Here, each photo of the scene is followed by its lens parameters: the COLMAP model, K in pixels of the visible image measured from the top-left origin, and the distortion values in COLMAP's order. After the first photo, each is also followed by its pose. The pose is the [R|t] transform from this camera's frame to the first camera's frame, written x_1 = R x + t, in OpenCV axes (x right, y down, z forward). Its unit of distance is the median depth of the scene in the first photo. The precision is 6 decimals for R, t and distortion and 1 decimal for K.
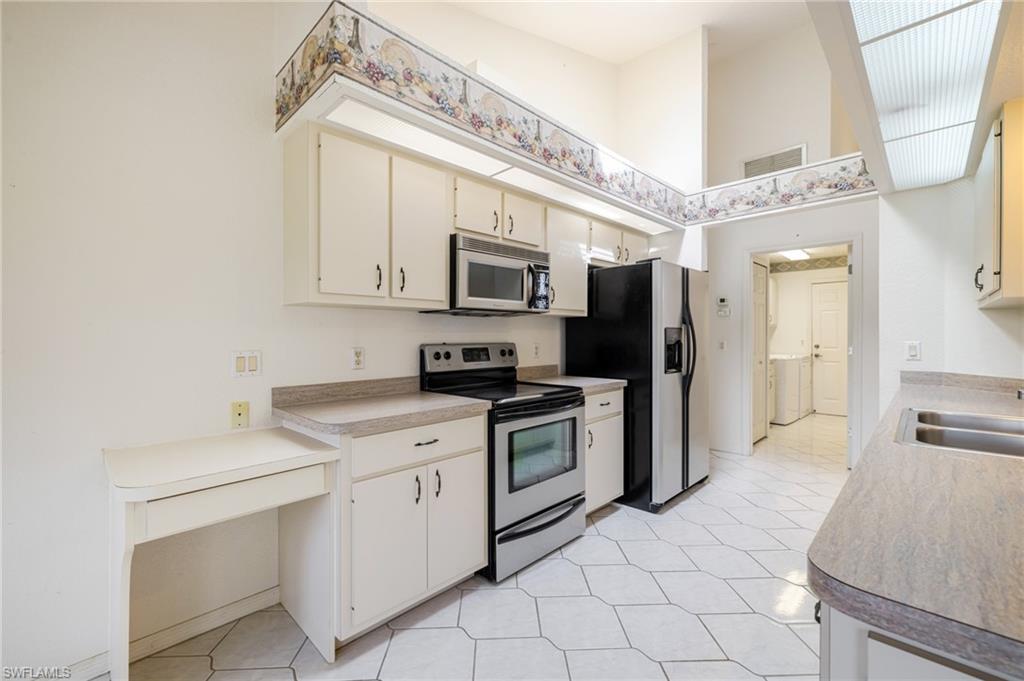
lens RADIAL K [[431.9, 0, 500.9], [0, 431.9, 338.2], [0, 0, 1]] dist [-0.000666, -0.001013]
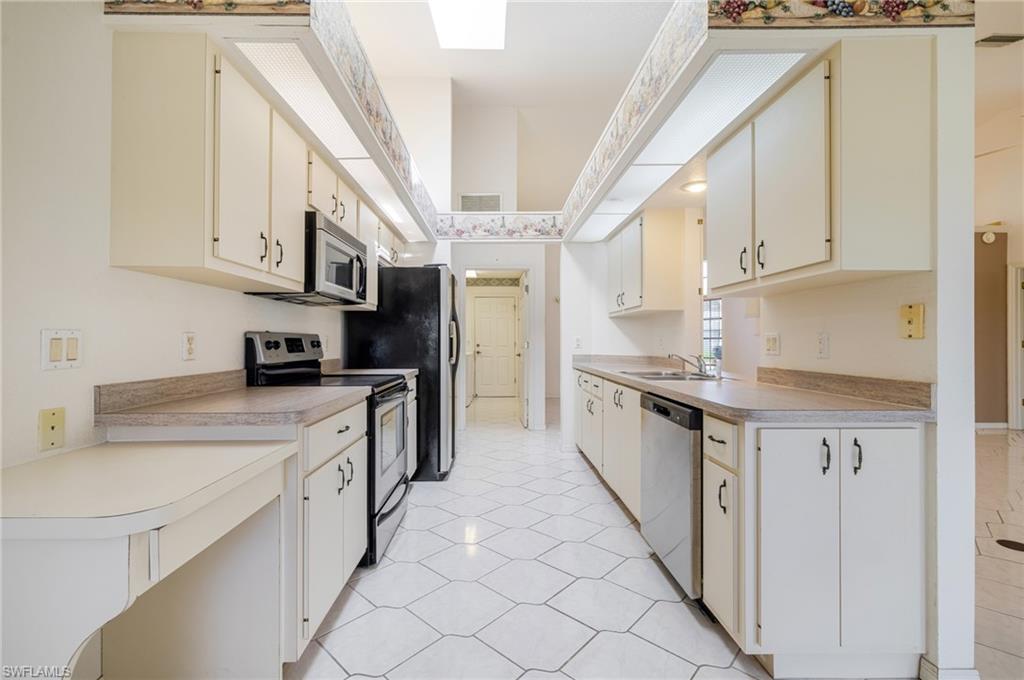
lens RADIAL K [[431.9, 0, 506.2], [0, 431.9, 337.5], [0, 0, 1]] dist [-0.000666, -0.001013]
pose [[0.709399, 0.009108, 0.704748, -0.350802], [-0.000630, 0.999924, -0.012288, 0.029869], [-0.704807, 0.008273, 0.709351, 0.040430]]
